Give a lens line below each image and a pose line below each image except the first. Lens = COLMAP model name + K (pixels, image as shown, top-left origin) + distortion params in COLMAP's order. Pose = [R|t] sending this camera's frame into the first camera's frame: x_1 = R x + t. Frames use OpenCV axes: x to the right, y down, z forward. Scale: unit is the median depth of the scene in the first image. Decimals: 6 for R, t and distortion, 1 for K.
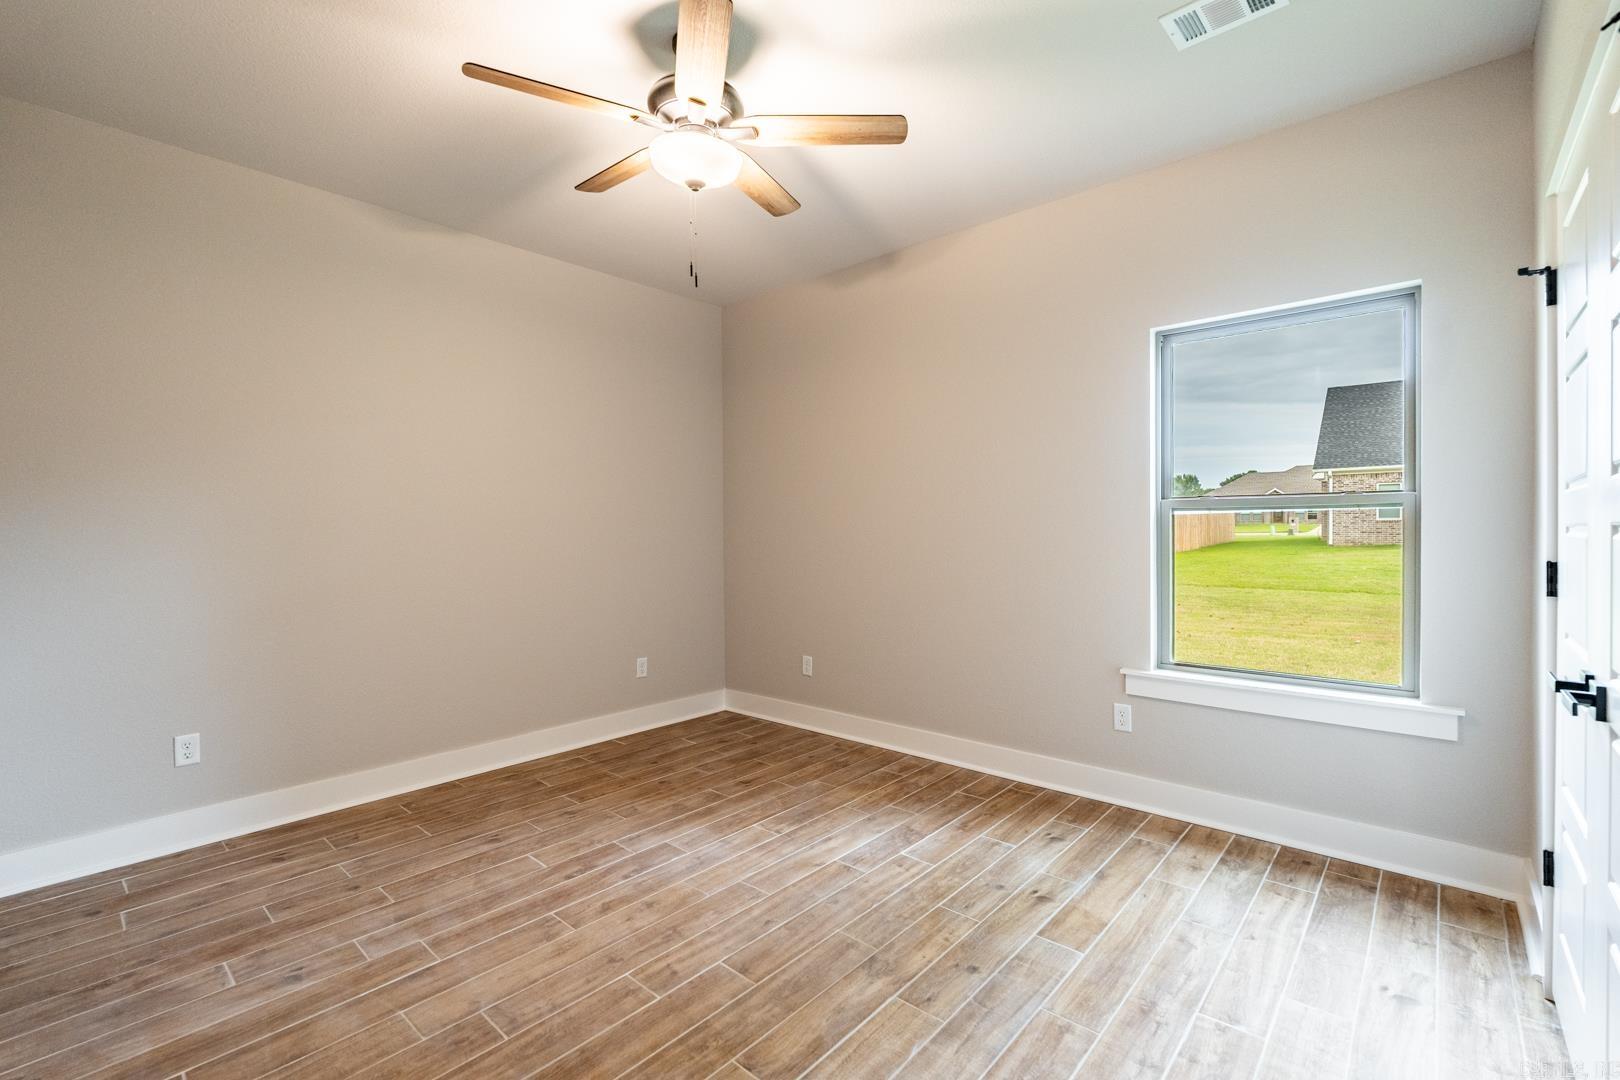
lens RADIAL K [[716.9, 0, 810.0], [0, 716.9, 540.0], [0, 0, 1]] dist [0.000680, 0.000280]
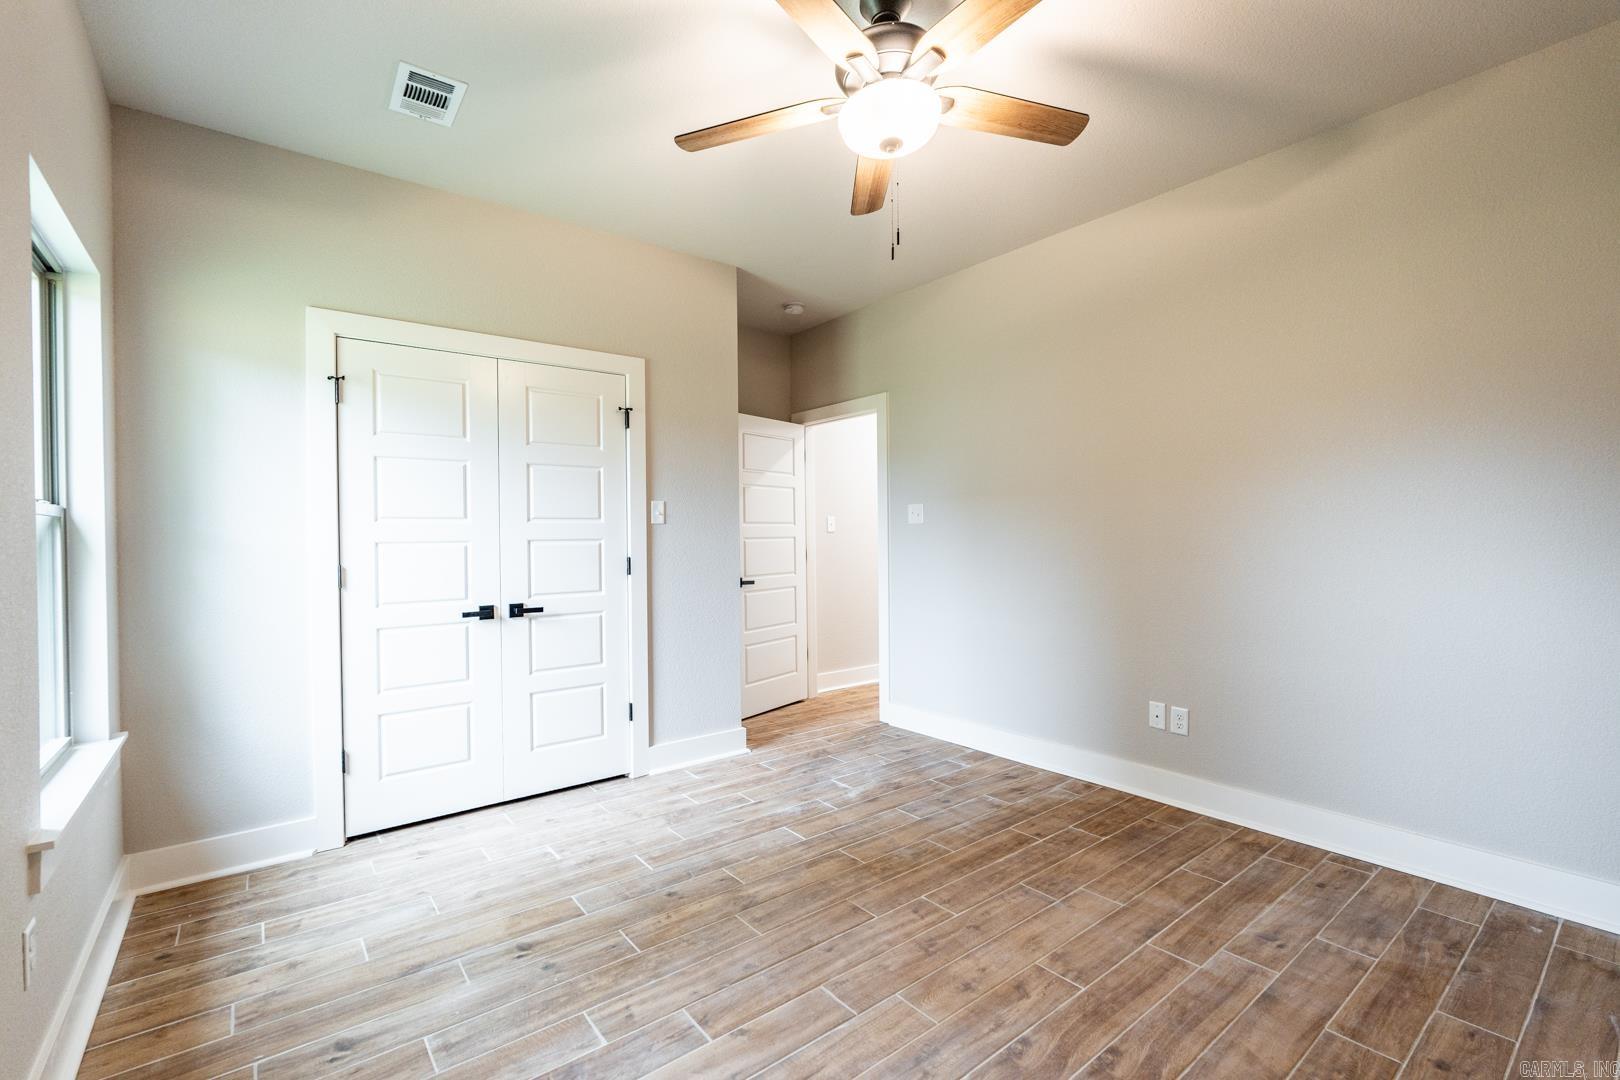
lens RADIAL K [[711.6, 0, 808.4], [0, 711.6, 540.5], [0, 0, 1]] dist [-0.007461, 0.000916]
pose [[-0.984240, 0.019178, 0.175796, -0.210343], [0.022248, 0.999632, 0.015513, -0.021508], [-0.175434, 0.019180, -0.984304, 1.951145]]
